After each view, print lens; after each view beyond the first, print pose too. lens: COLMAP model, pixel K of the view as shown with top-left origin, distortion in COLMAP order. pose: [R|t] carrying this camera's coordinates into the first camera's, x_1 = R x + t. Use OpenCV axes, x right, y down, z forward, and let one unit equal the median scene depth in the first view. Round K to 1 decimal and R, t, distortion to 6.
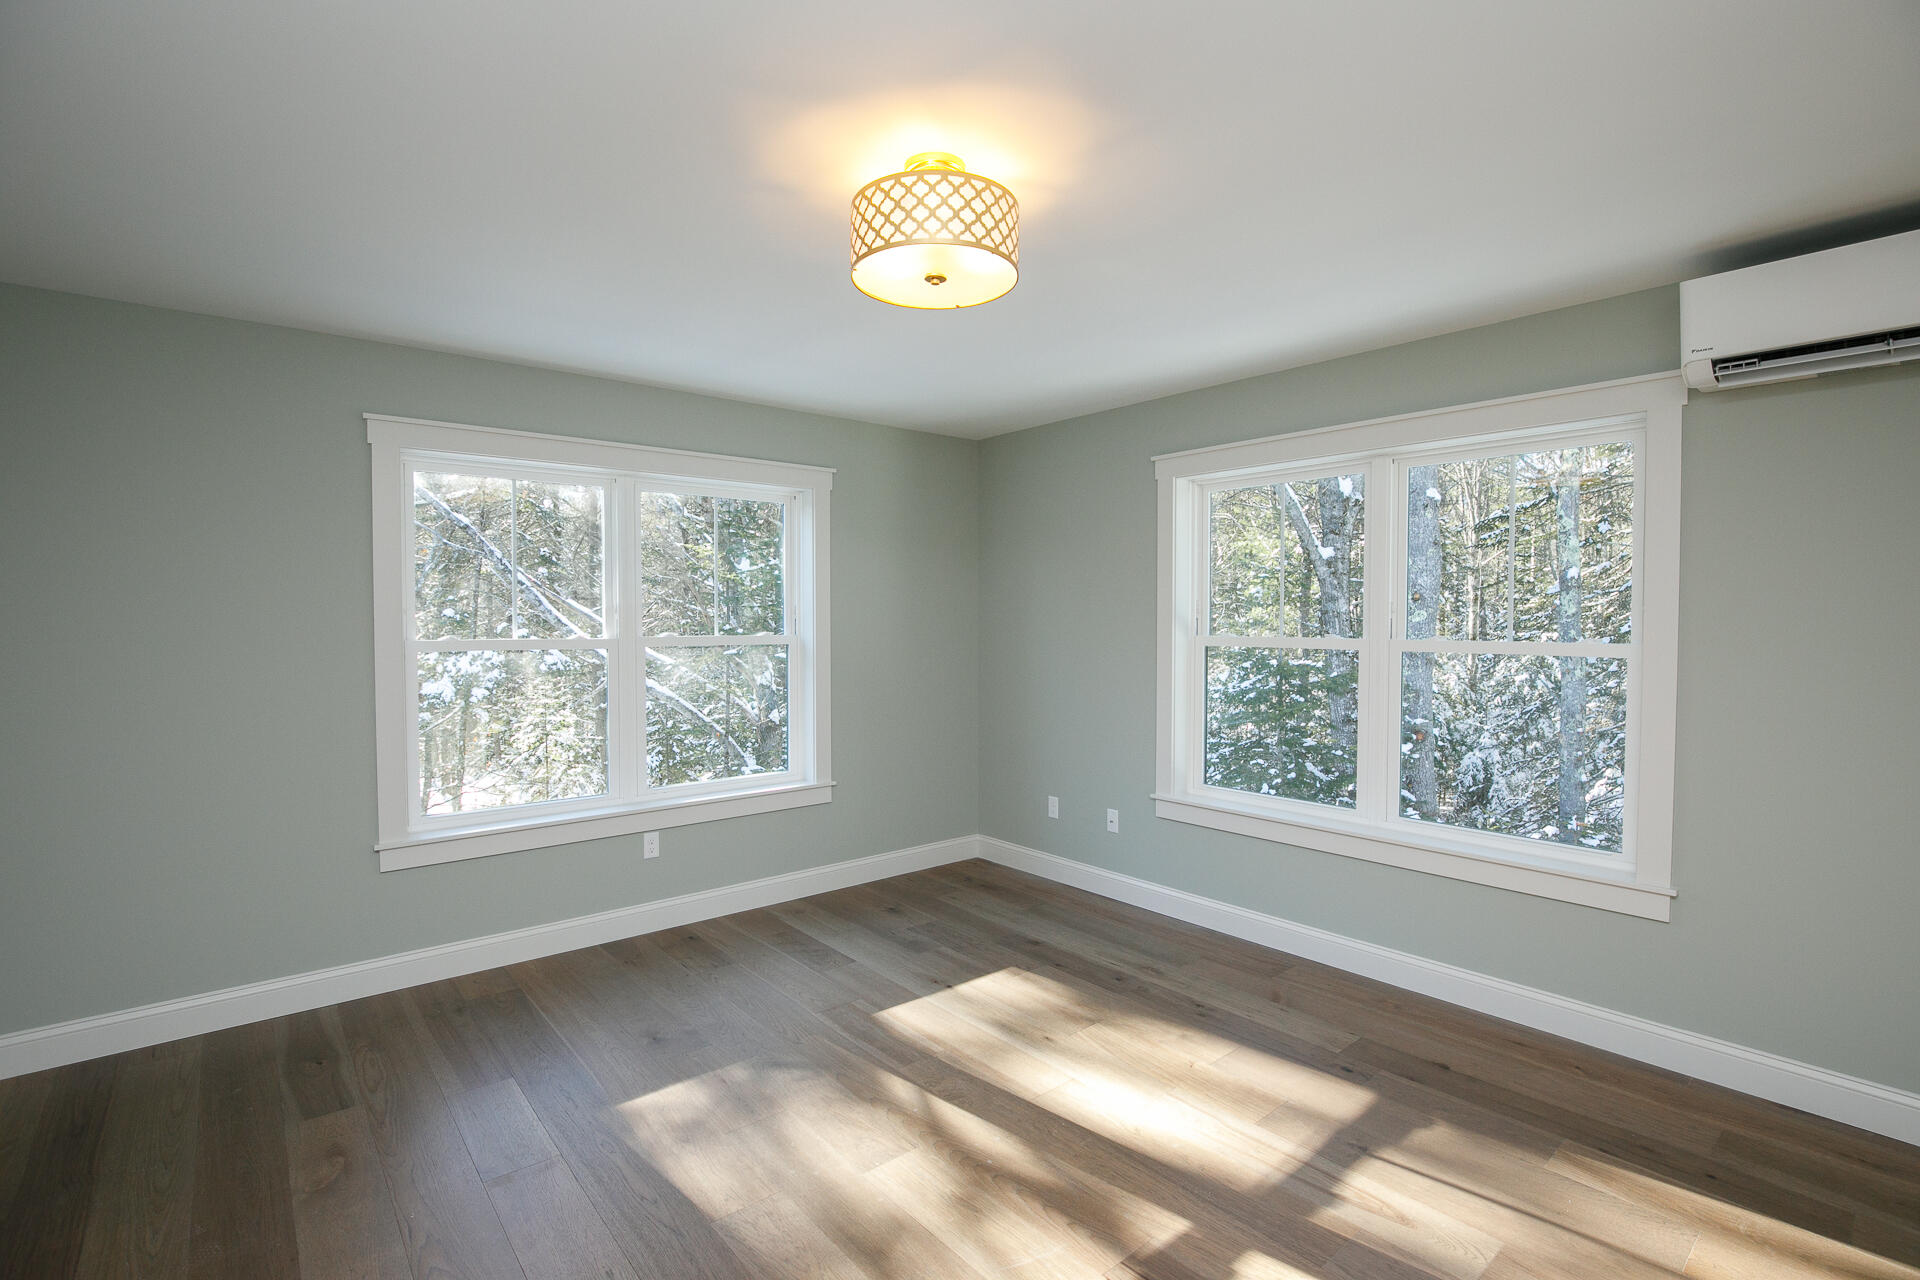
lens RADIAL K [[879.8, 0, 951.4], [0, 879.8, 641.5], [0, 0, 1]] dist [-0.030639, 0.003576]
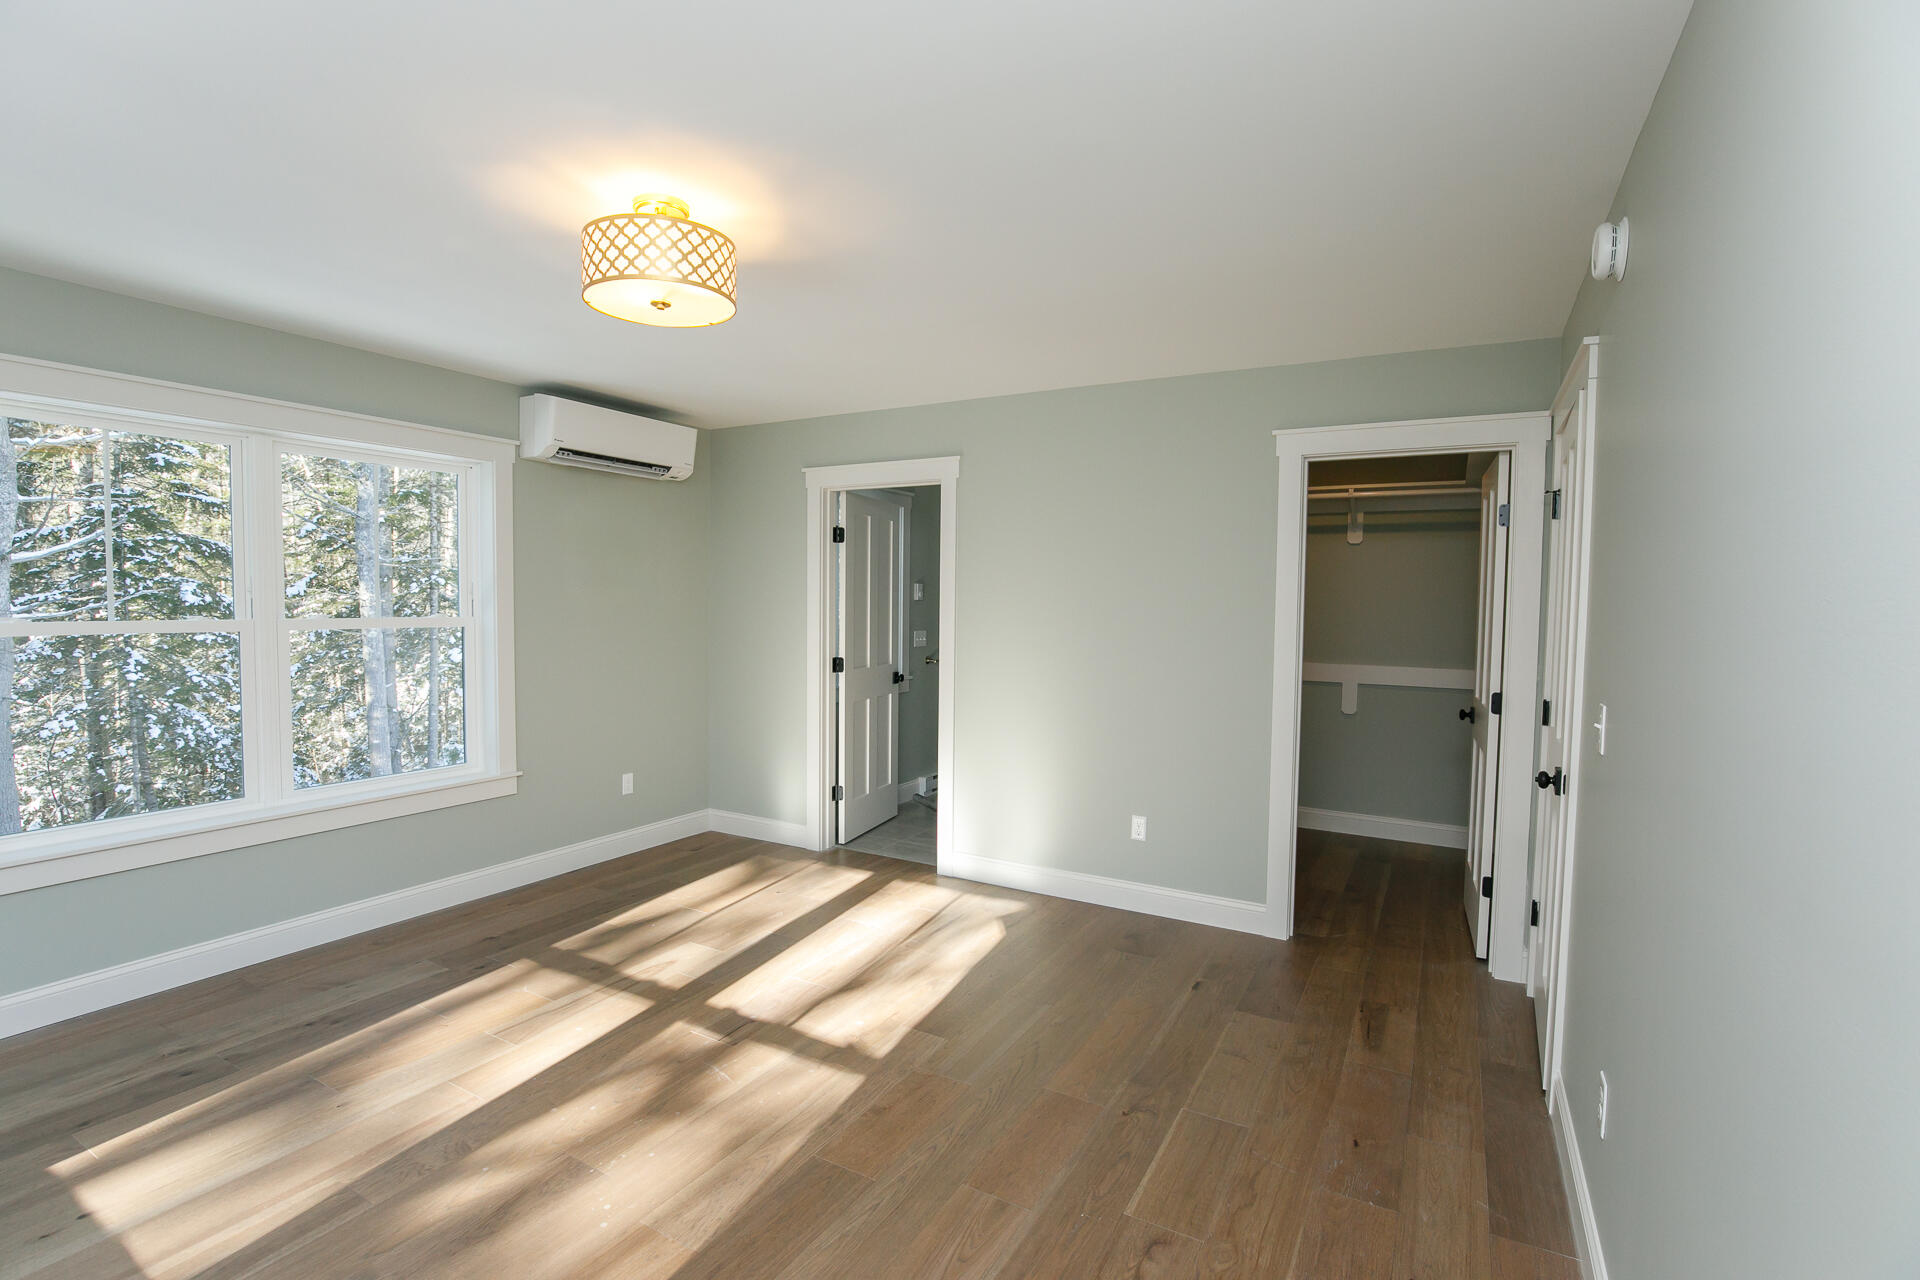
lens RADIAL K [[879.8, 0, 956.8], [0, 879.8, 645.2], [0, 0, 1]] dist [-0.030639, 0.003576]
pose [[-0.368323, -0.048988, 0.928406, -0.806454], [0.003961, 0.998519, 0.054259, -0.027783], [-0.929689, 0.023662, -0.367584, 0.708869]]
